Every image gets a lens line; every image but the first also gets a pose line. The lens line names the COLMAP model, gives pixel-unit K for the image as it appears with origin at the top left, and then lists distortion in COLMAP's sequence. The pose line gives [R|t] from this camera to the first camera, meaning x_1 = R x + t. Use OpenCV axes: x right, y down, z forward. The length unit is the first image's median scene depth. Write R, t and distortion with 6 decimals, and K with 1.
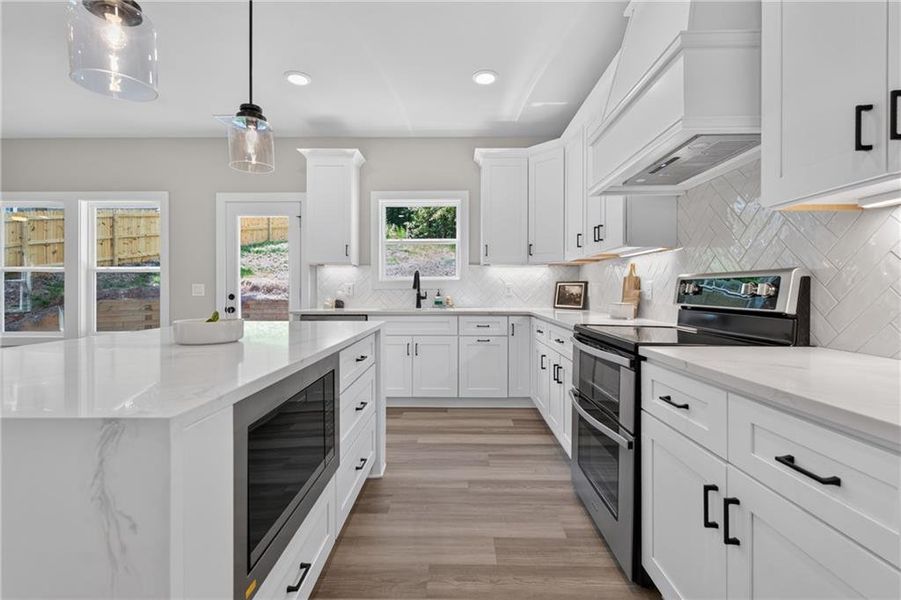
lens RADIAL K [[396.5, 0, 453.1], [0, 396.5, 290.5], [0, 0, 1]] dist [0.000585, -0.000094]
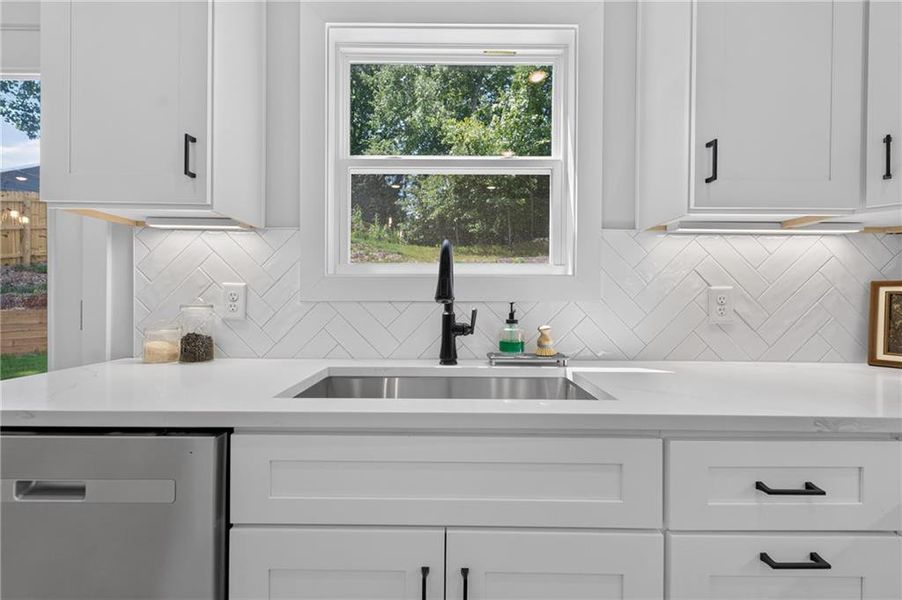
lens RADIAL K [[392.8, 0, 449.7], [0, 392.8, 301.8], [0, 0, 1]] dist [0.005655, -0.000223]
pose [[0.999907, 0.007431, 0.011447, -0.089905], [-0.007532, 0.999933, 0.008809, -0.006797], [-0.011381, -0.008895, 0.999896, 0.690920]]
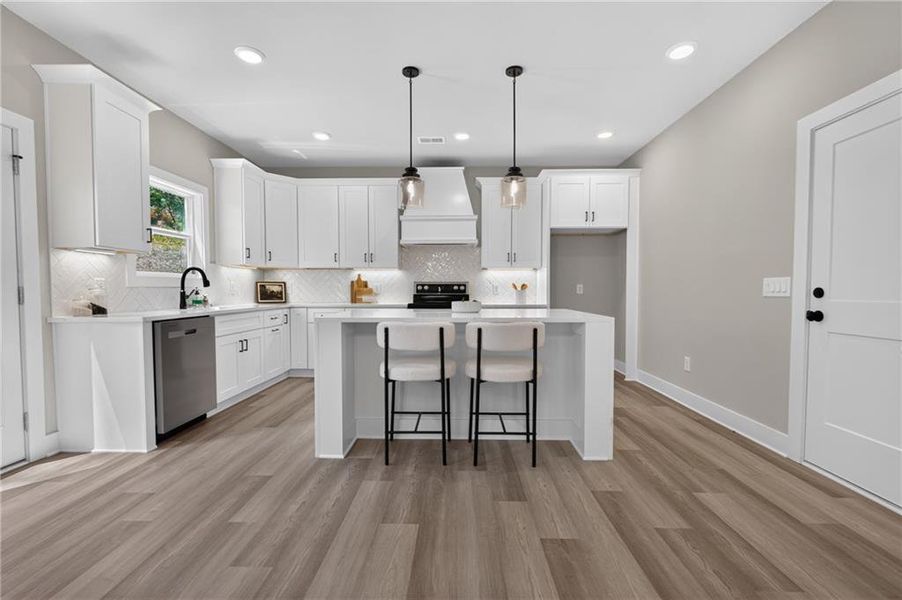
lens RADIAL K [[392.8, 0, 449.7], [0, 392.8, 301.8], [0, 0, 1]] dist [0.005655, -0.000223]
pose [[0.009682, -0.031405, 0.999460, -0.965249], [0.004136, 0.999499, 0.031366, 0.003865], [-0.999945, 0.003830, 0.009807, 0.393596]]
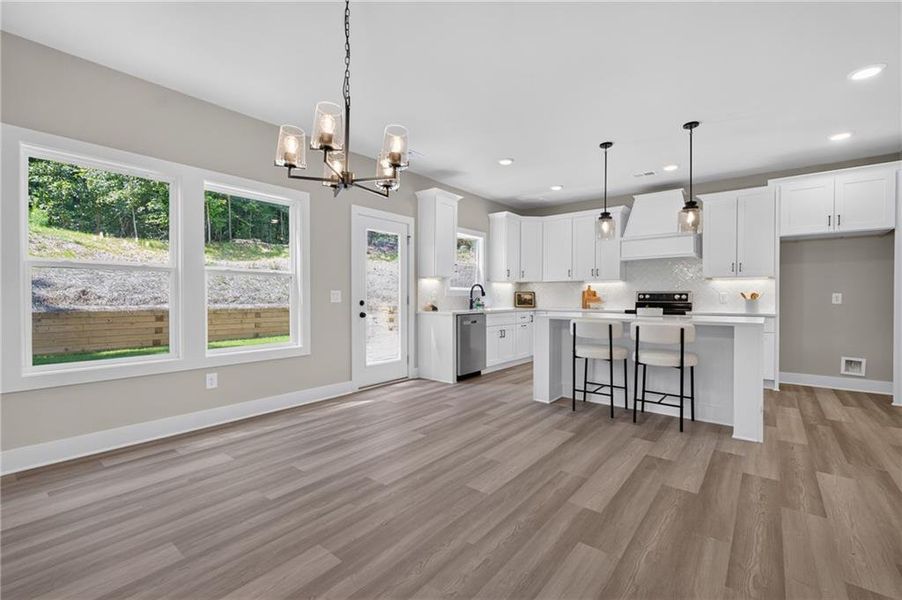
lens RADIAL K [[392.8, 0, 449.7], [0, 392.8, 301.8], [0, 0, 1]] dist [0.005655, -0.000223]
pose [[0.623573, -0.009047, 0.781713, -1.283487], [0.000262, 0.999935, 0.011364, 0.000487], [-0.781765, -0.006882, 0.623535, 0.149722]]
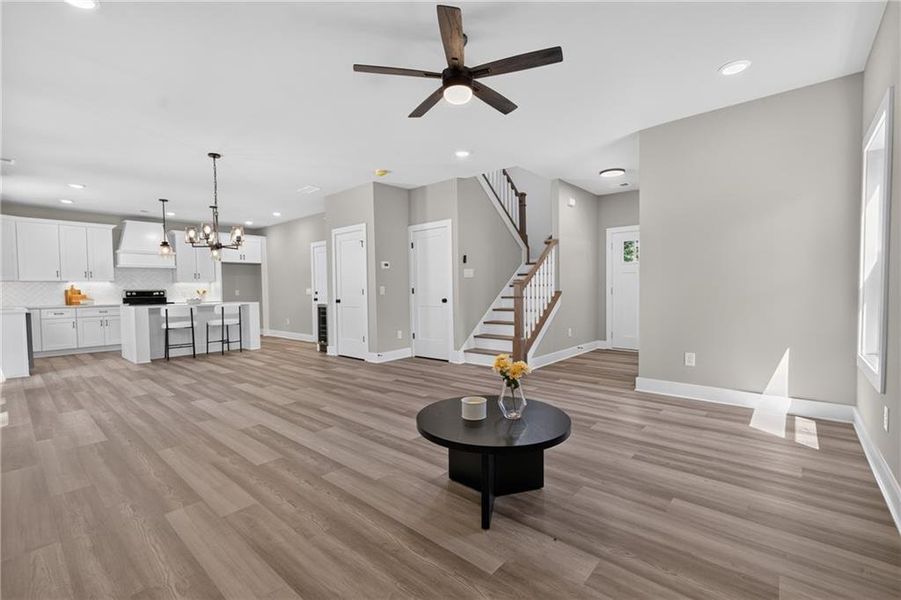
lens RADIAL K [[392.4, 0, 449.2], [0, 392.4, 301.8], [0, 0, 1]] dist [0.005655, -0.000223]
pose [[-0.755805, -0.009708, 0.654724, -2.216094], [0.017846, 0.999213, 0.035417, -0.002930], [-0.654553, 0.038452, -0.755037, 0.941424]]
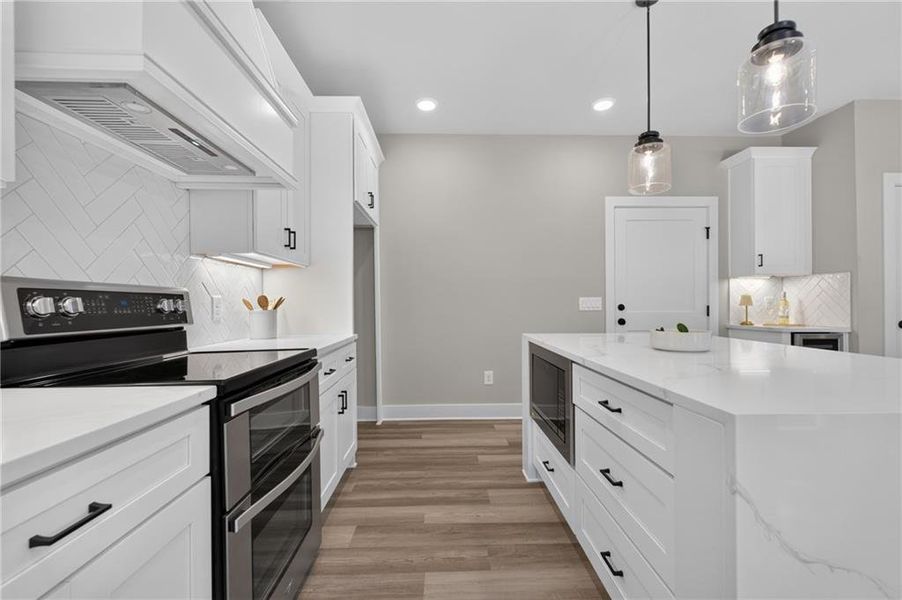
lens RADIAL K [[389.9, 0, 454.1], [0, 389.9, 303.2], [0, 0, 1]] dist [0.000280, -0.000256]
pose [[-0.999059, 0.005426, -0.043038, 0.029015], [0.005344, 0.999984, 0.002032, -0.002873], [0.043048, 0.001800, -0.999071, 0.767689]]
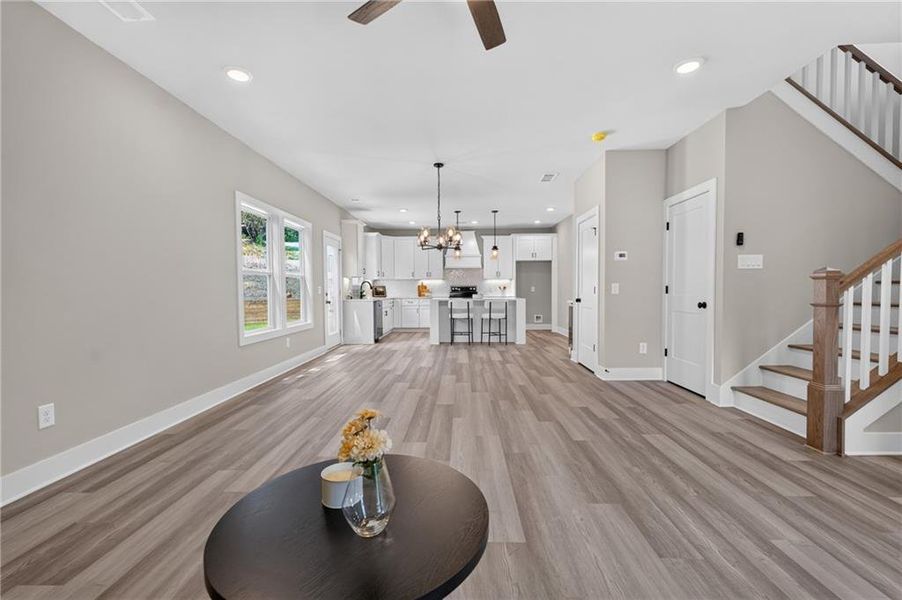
lens RADIAL K [[389.9, 0, 454.1], [0, 389.9, 303.2], [0, 0, 1]] dist [0.000280, -0.000256]
pose [[0.021378, -0.037081, 0.999084, -2.211506], [0.009825, 0.999271, 0.036878, -0.001911], [-0.999723, 0.009027, 0.021726, 0.441278]]
